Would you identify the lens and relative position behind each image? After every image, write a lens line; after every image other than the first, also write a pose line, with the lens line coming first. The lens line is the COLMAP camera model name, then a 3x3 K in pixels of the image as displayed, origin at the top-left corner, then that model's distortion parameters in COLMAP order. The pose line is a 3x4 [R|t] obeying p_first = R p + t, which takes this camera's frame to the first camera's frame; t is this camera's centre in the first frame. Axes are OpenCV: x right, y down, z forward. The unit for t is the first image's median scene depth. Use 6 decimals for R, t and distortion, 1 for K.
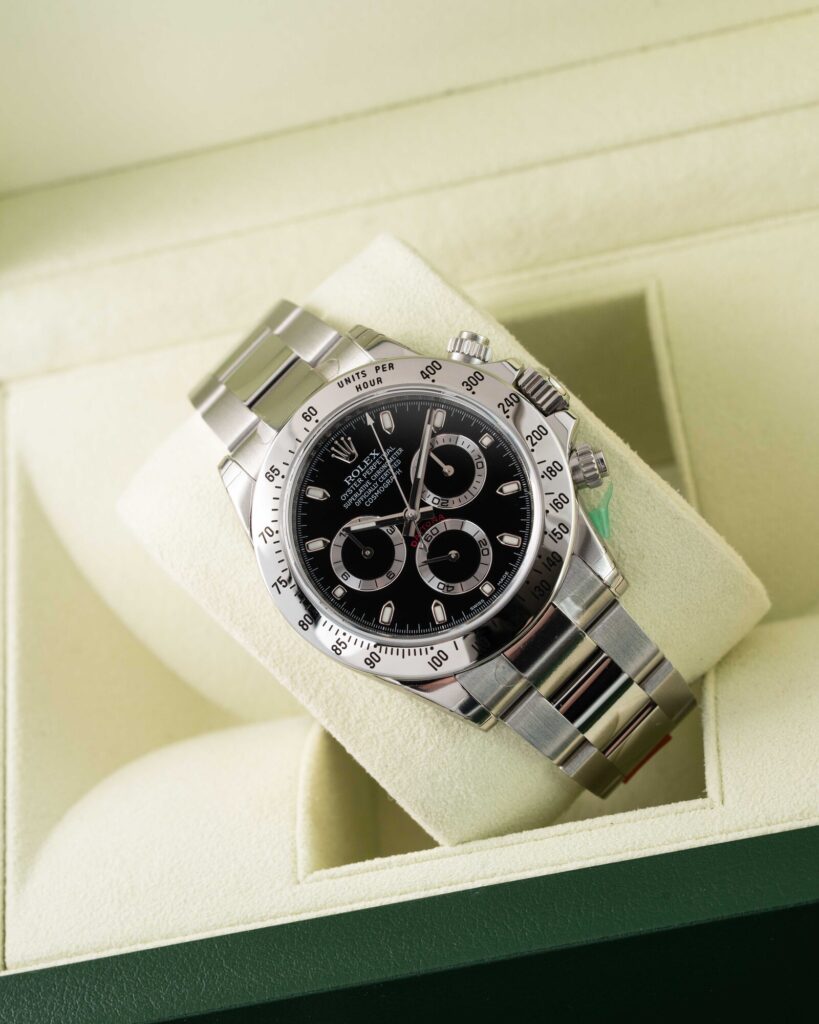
lens RADIAL K [[4422.9, 0, 409.5], [0, 4422.9, 512.0], [0, 0, 1]] dist [-0.053451, 3.041870]
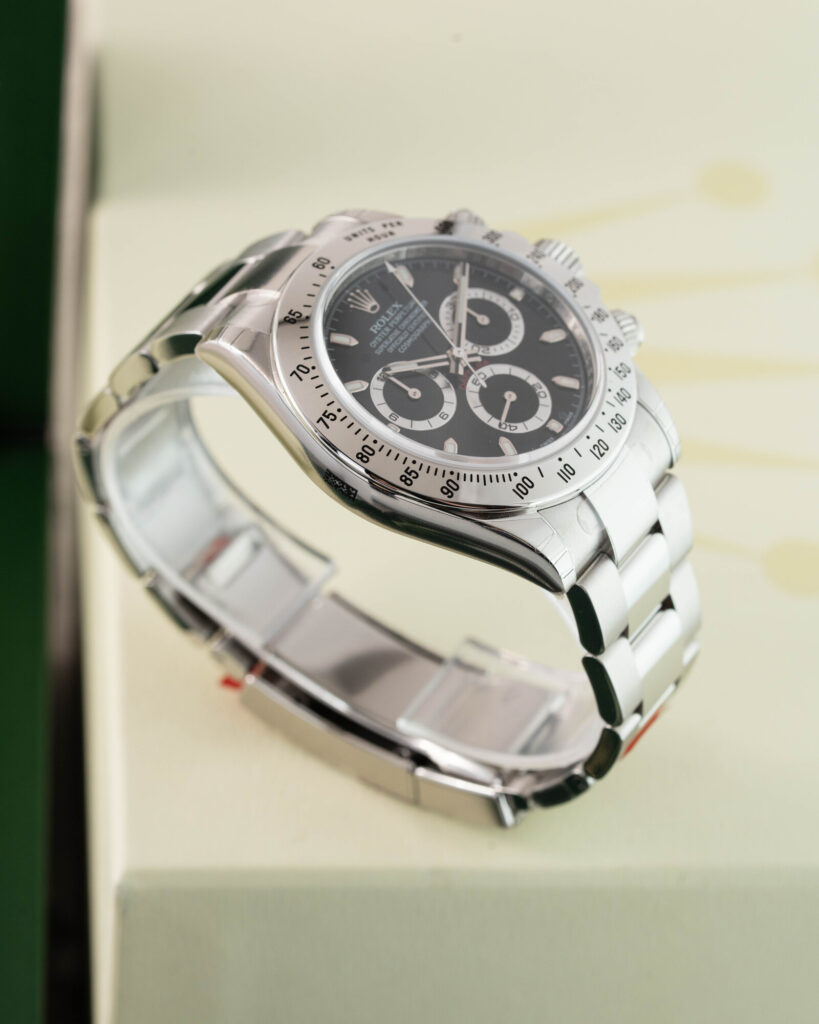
lens RADIAL K [[4422.9, 0, 409.5], [0, 4422.9, 512.0], [0, 0, 1]] dist [-0.053451, 3.041870]
pose [[0.907902, 0.060878, 0.414737, -0.368944], [0.137587, 0.891305, -0.432025, 0.404788], [-0.395958, 0.449299, 0.800842, 0.315311]]
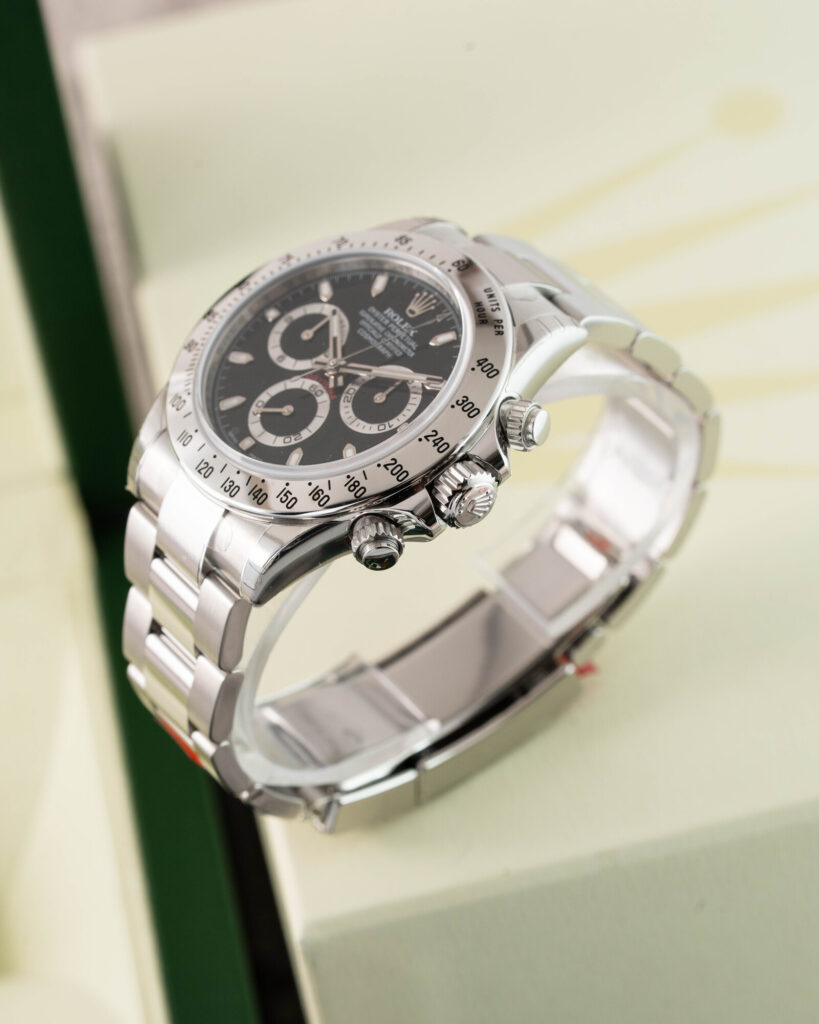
lens RADIAL K [[4422.9, 0, 409.5], [0, 4422.9, 512.0], [0, 0, 1]] dist [-0.053451, 3.041870]
pose [[-0.085013, 0.881451, -0.464561, 0.442009], [-0.876682, 0.155398, 0.455280, -0.416284], [0.473499, 0.445977, 0.759542, 0.337250]]
